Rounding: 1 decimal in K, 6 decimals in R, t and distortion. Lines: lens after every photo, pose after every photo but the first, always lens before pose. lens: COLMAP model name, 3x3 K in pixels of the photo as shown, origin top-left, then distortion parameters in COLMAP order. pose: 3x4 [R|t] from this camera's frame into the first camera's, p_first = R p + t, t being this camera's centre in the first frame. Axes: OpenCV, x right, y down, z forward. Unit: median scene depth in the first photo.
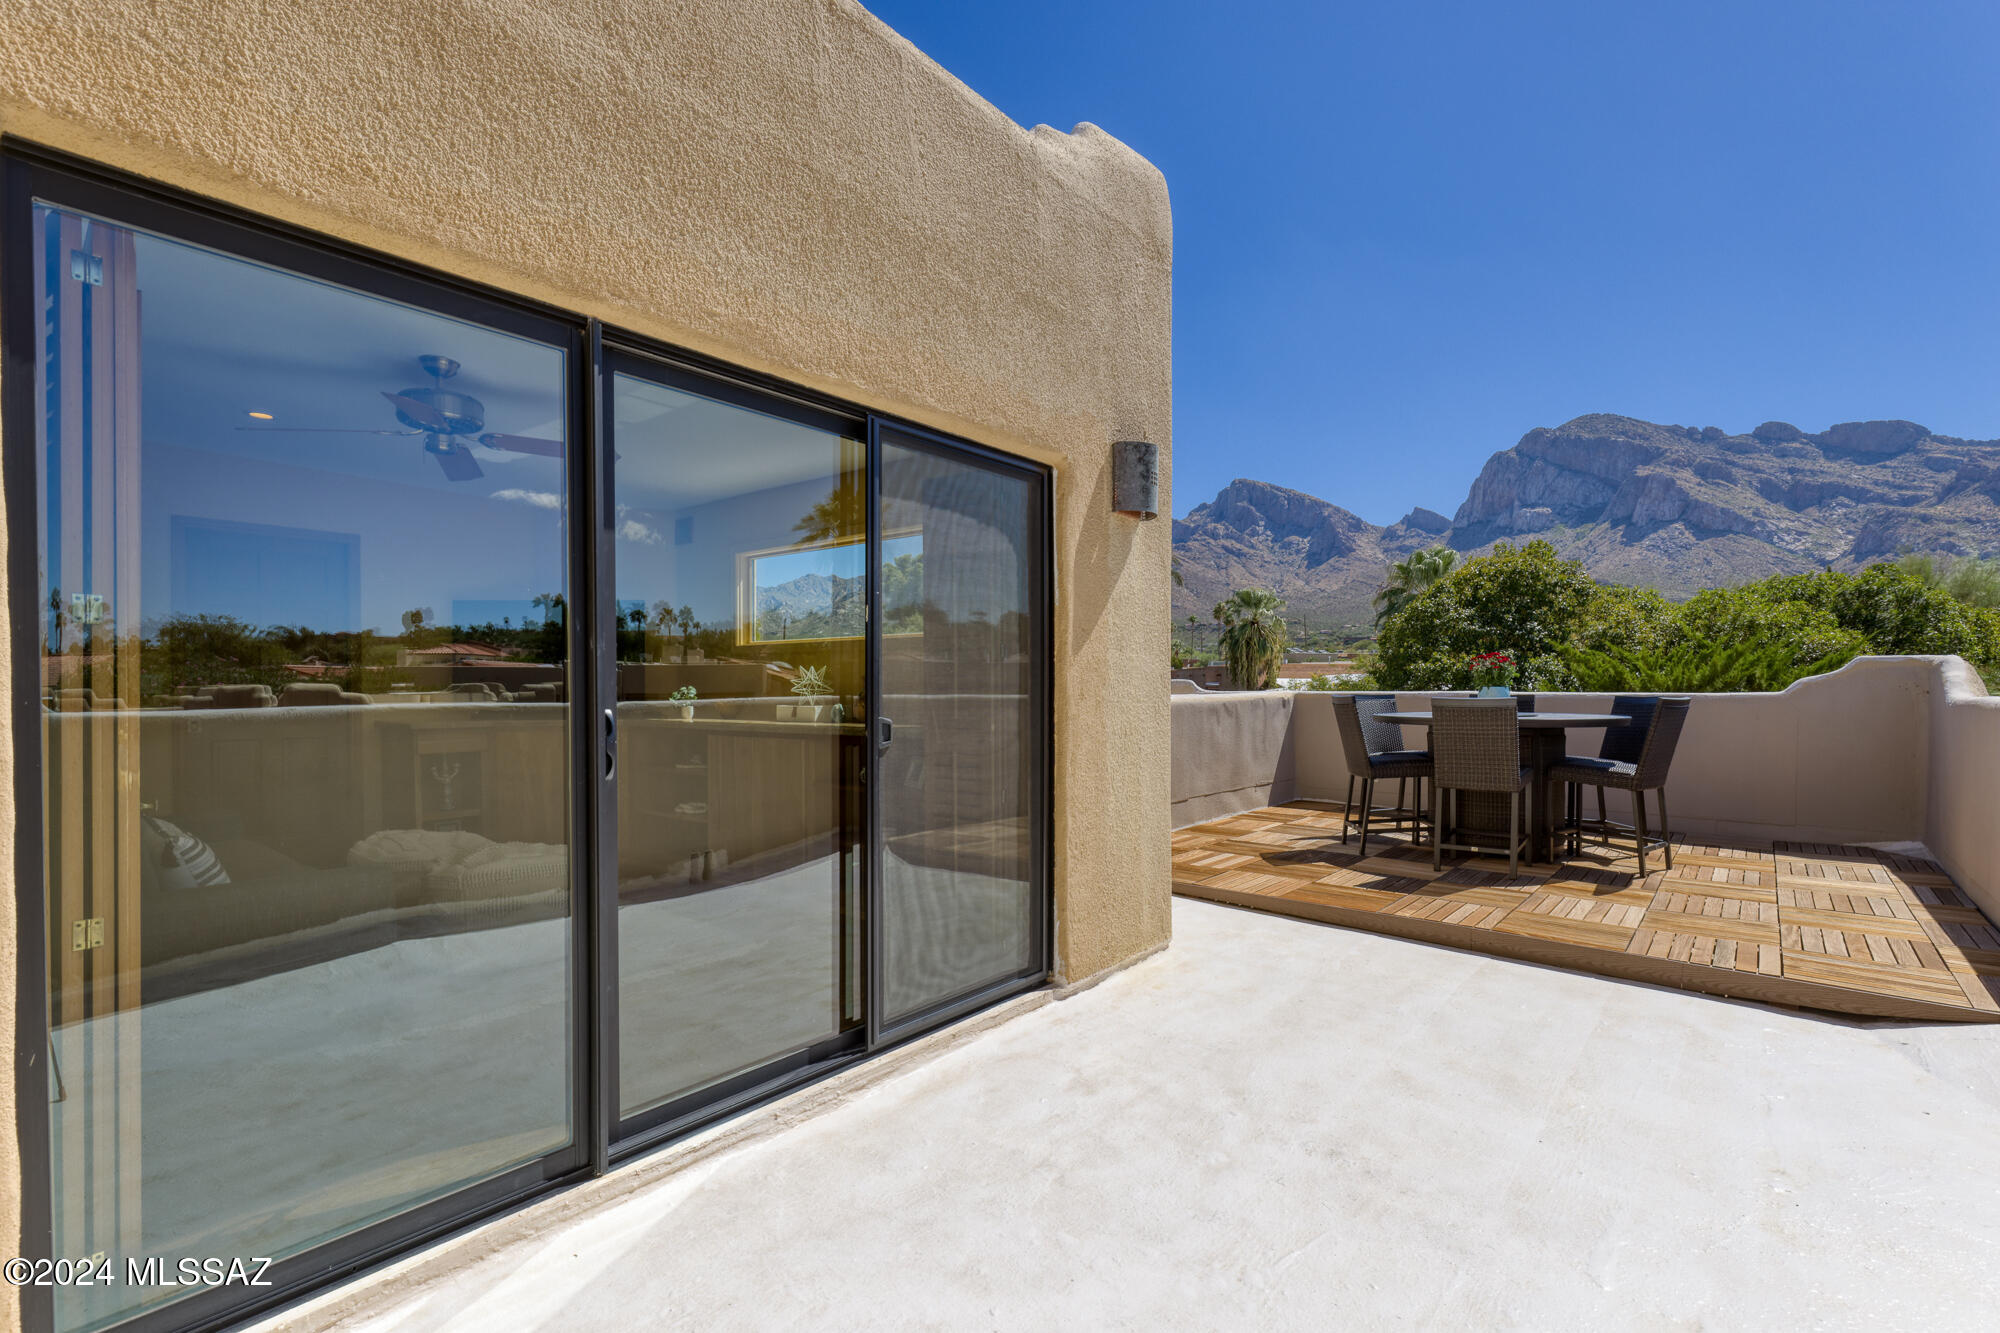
lens RADIAL K [[908.0, 0, 1005.2], [0, 908.0, 698.4], [0, 0, 1]] dist [0.003567, -0.000555]
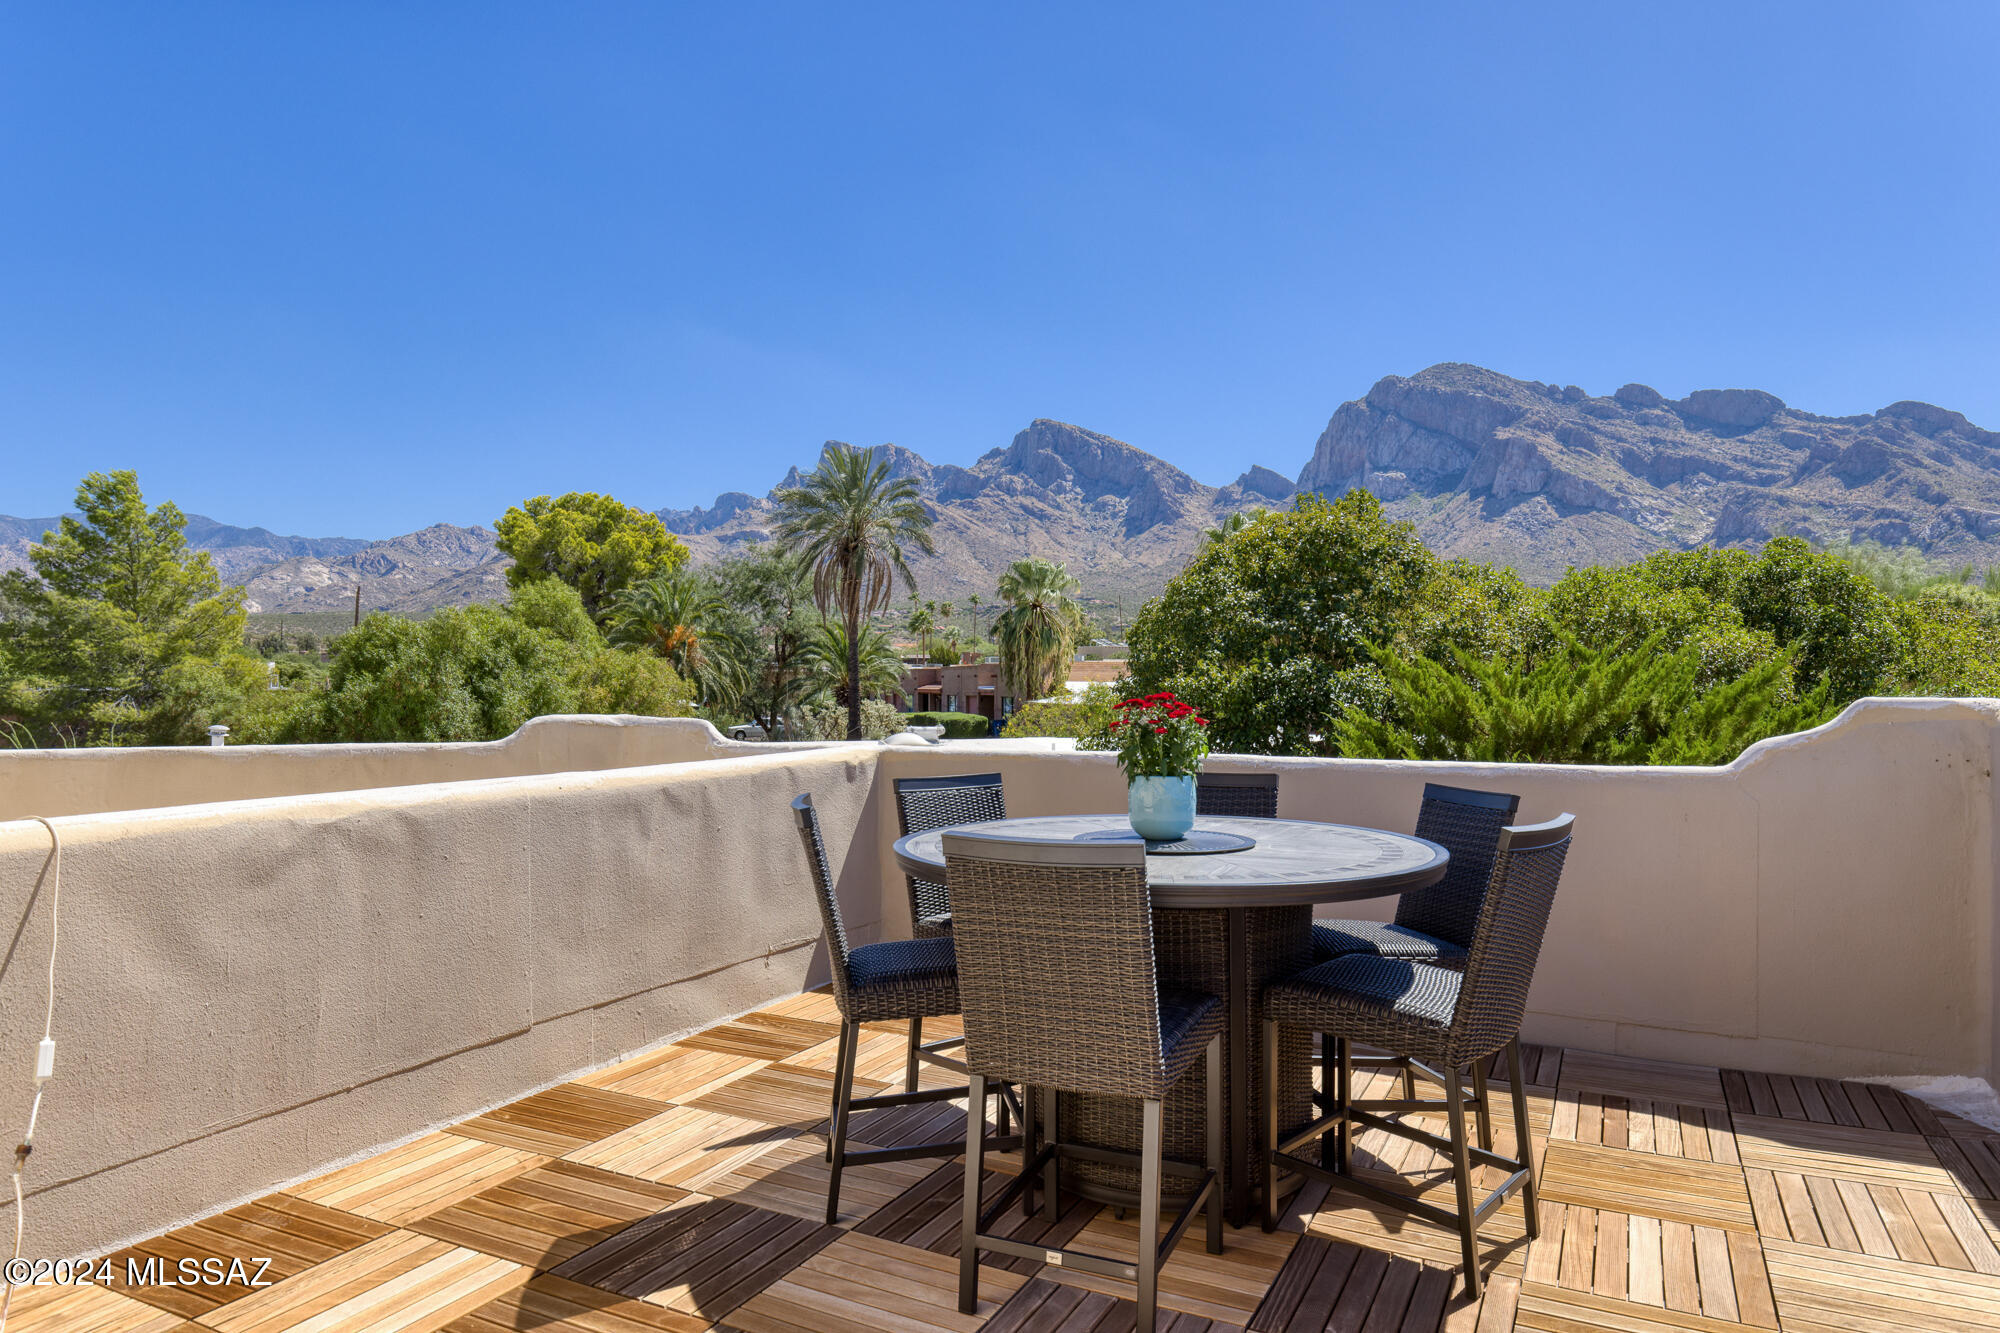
lens RADIAL K [[1218.7, 0, 1004.5], [0, 1218.7, 672.8], [0, 0, 1]] dist [0.004589, -0.001096]
pose [[0.975603, 0.003386, 0.219516, 0.152964], [0.002135, 0.999687, -0.024911, -0.020520], [-0.219532, 0.024772, 0.975291, 0.207803]]
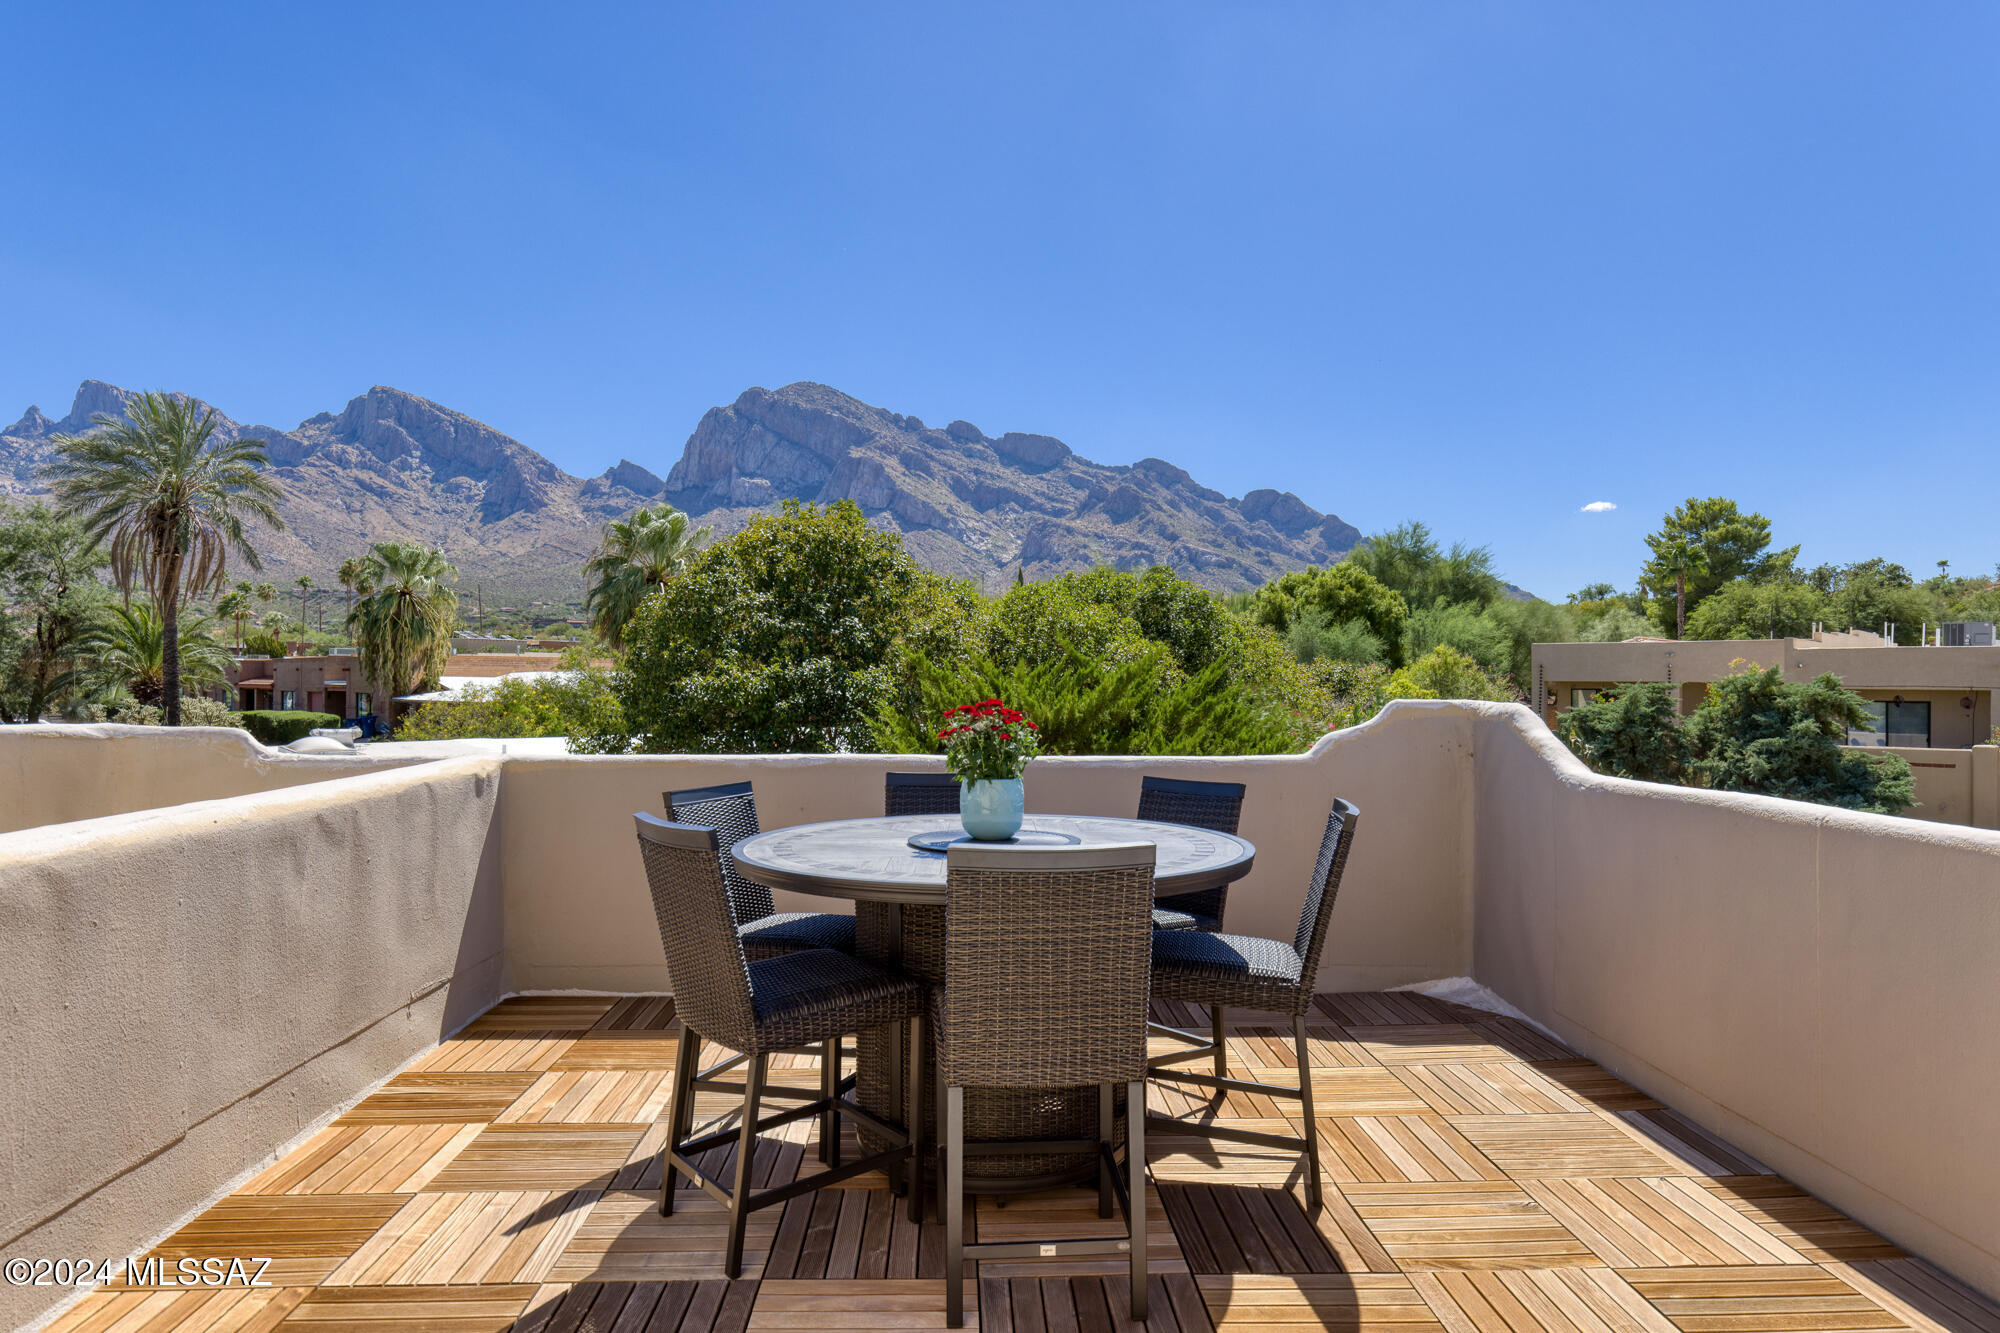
lens RADIAL K [[1188.4, 0, 998.9], [0, 1188.4, 675.3], [0, 0, 1]] dist [0.008153, -0.001623]
pose [[0.744707, 0.007786, 0.667346, 0.069225], [0.005134, 0.999836, -0.017395, -0.023415], [-0.667372, 0.016381, 0.744544, 0.254029]]
